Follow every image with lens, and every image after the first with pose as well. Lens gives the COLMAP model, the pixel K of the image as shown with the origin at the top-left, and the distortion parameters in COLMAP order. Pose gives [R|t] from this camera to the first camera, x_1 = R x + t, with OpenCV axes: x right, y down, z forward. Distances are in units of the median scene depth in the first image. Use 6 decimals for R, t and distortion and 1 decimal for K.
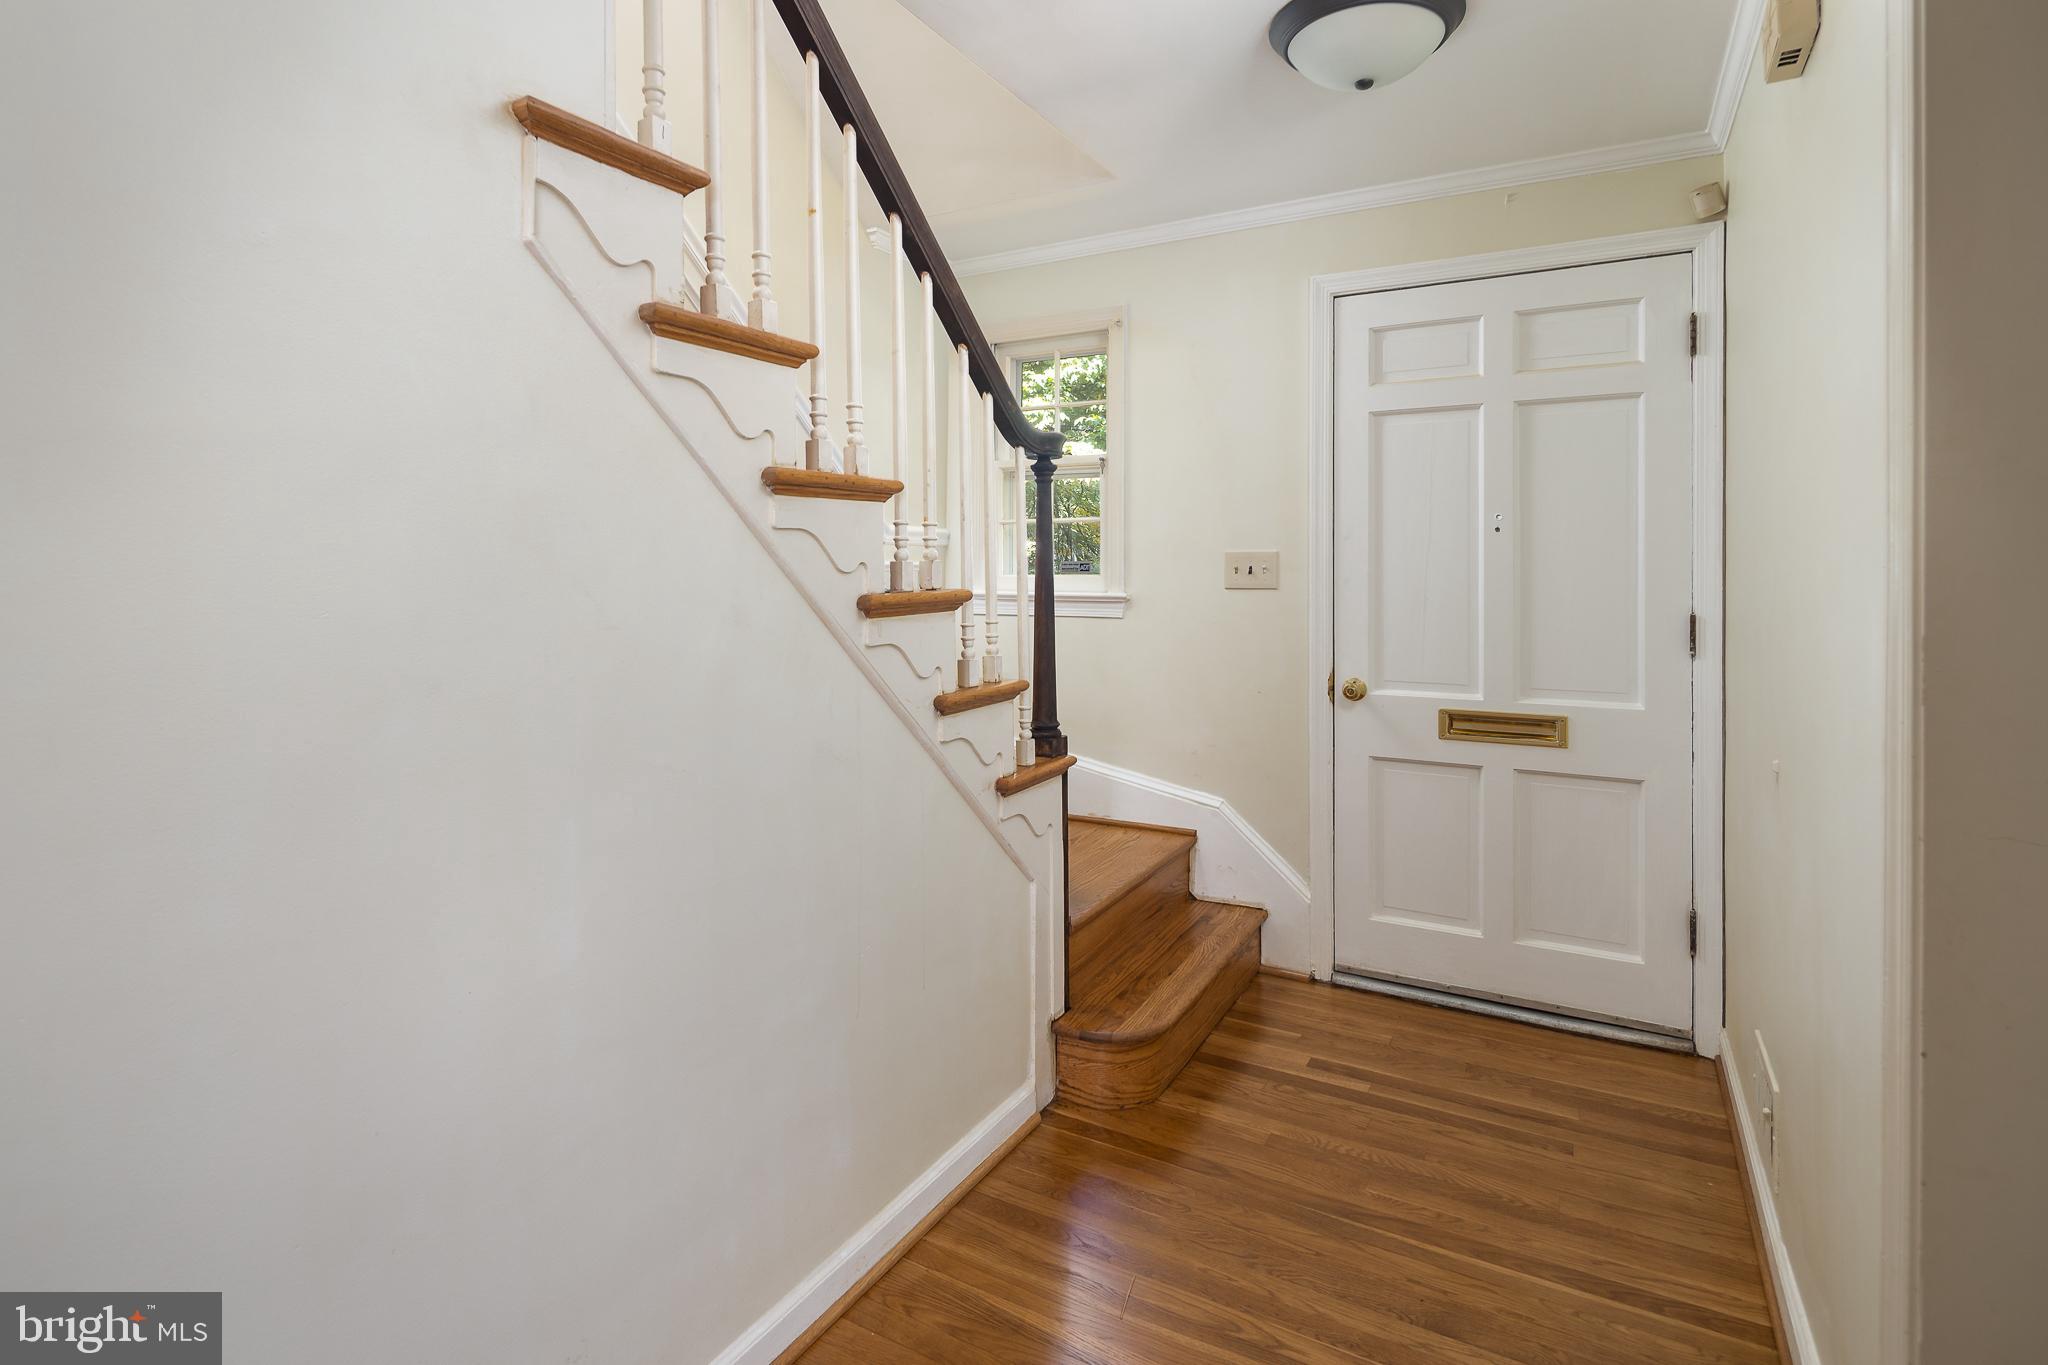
lens RADIAL K [[994.1, 0, 960.8], [0, 994.1, 584.3], [0, 0, 1]] dist [0.000818, -0.001560]
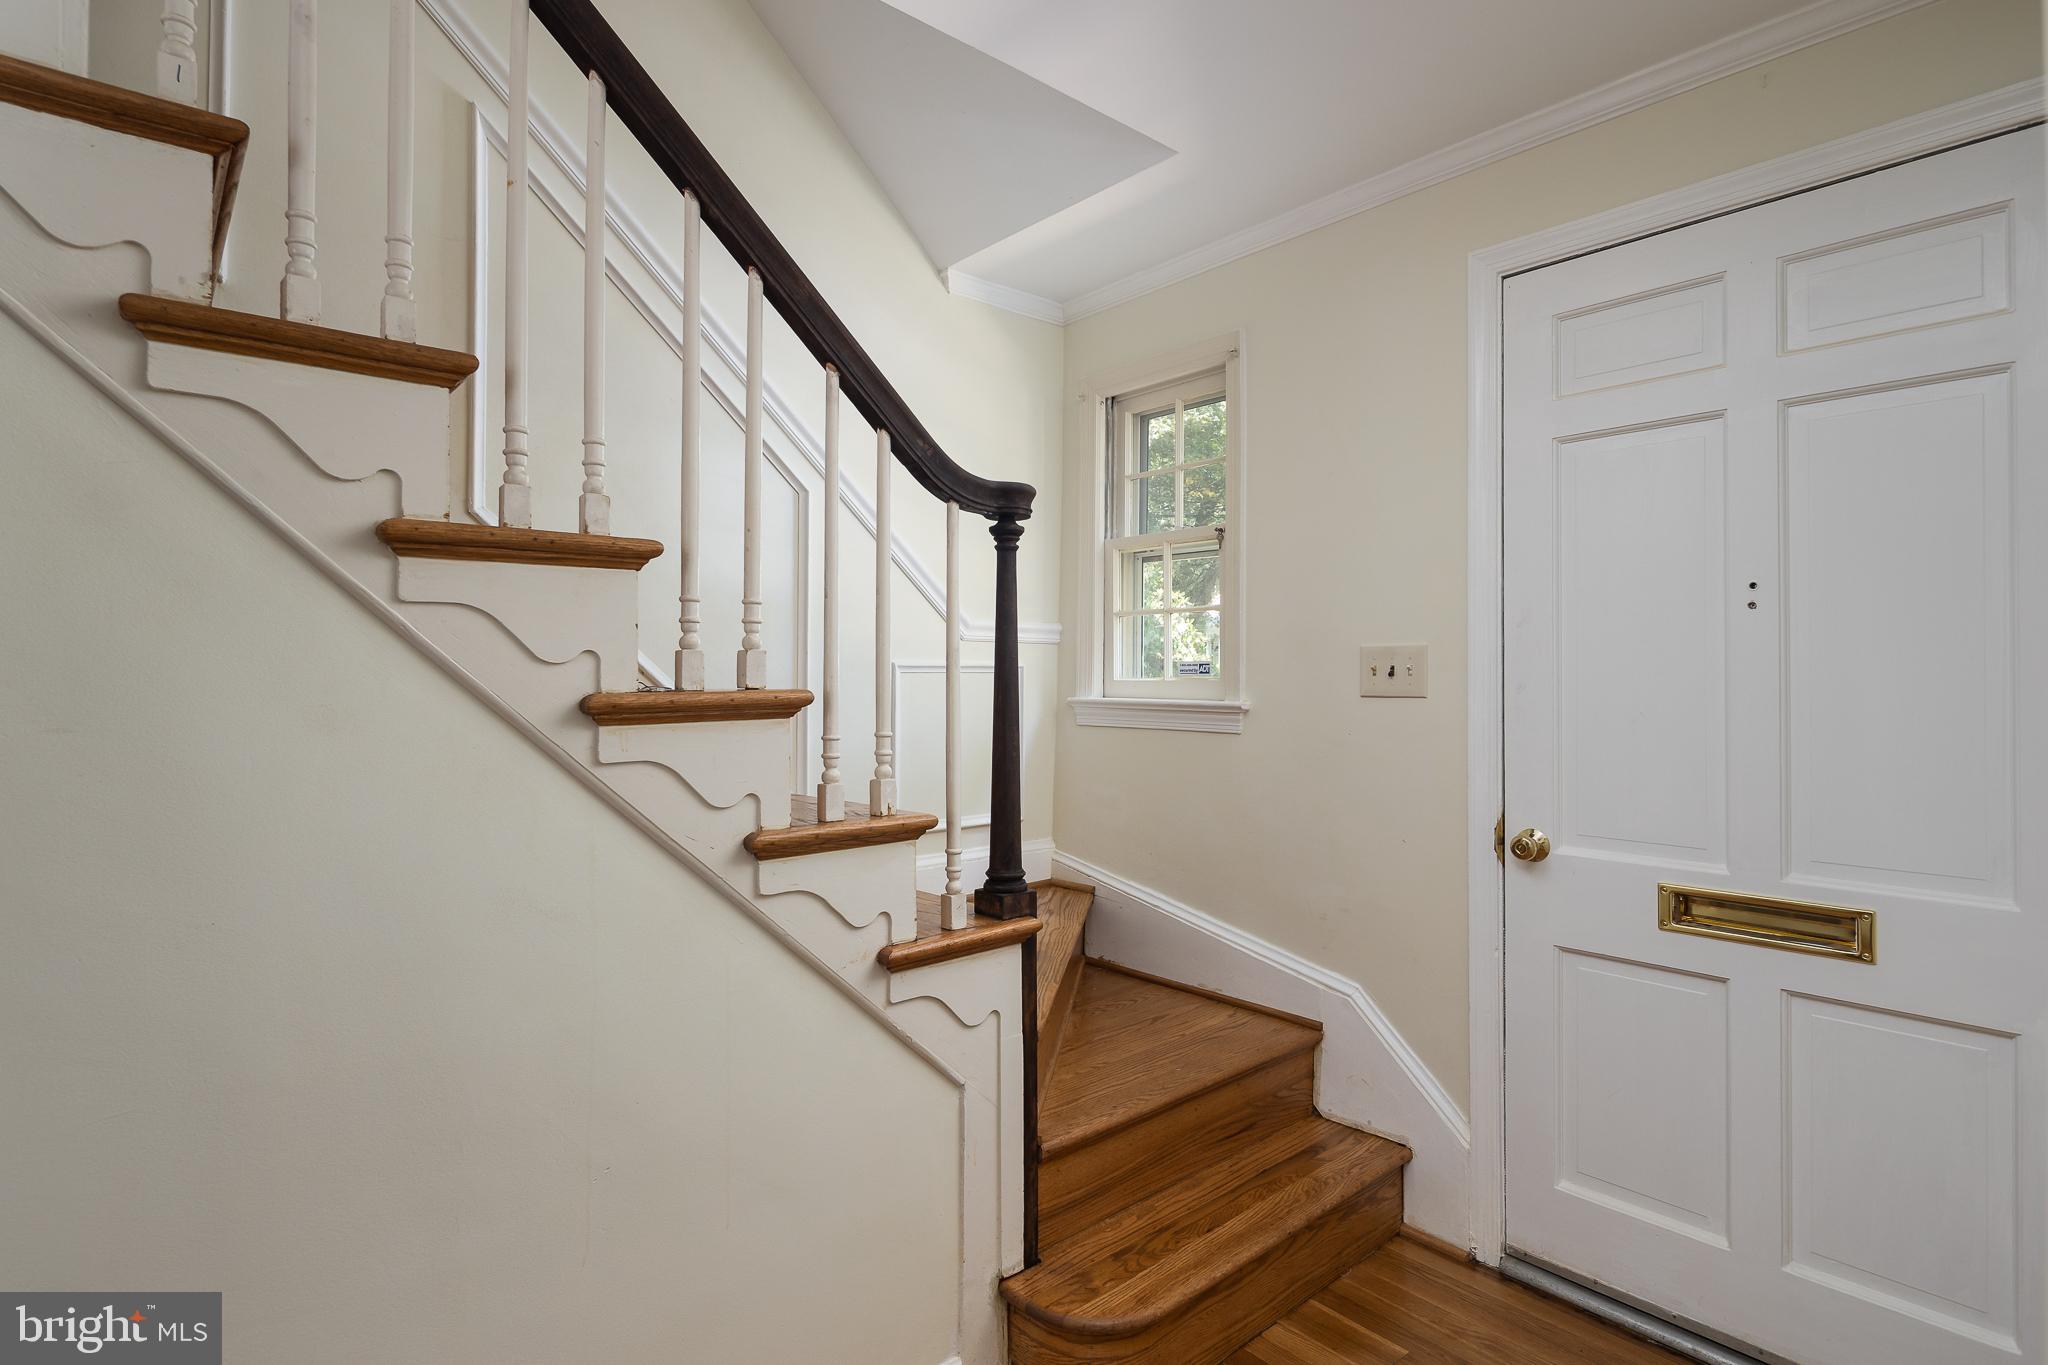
lens RADIAL K [[994.1, 0, 1027.8], [0, 994.1, 678.4], [0, 0, 1]] dist [0.000818, -0.001560]
pose [[0.953365, 0.003628, -0.301798, 0.281943], [-0.008641, 0.999846, -0.015277, 0.004830], [0.301696, 0.017172, 0.953249, 0.252270]]
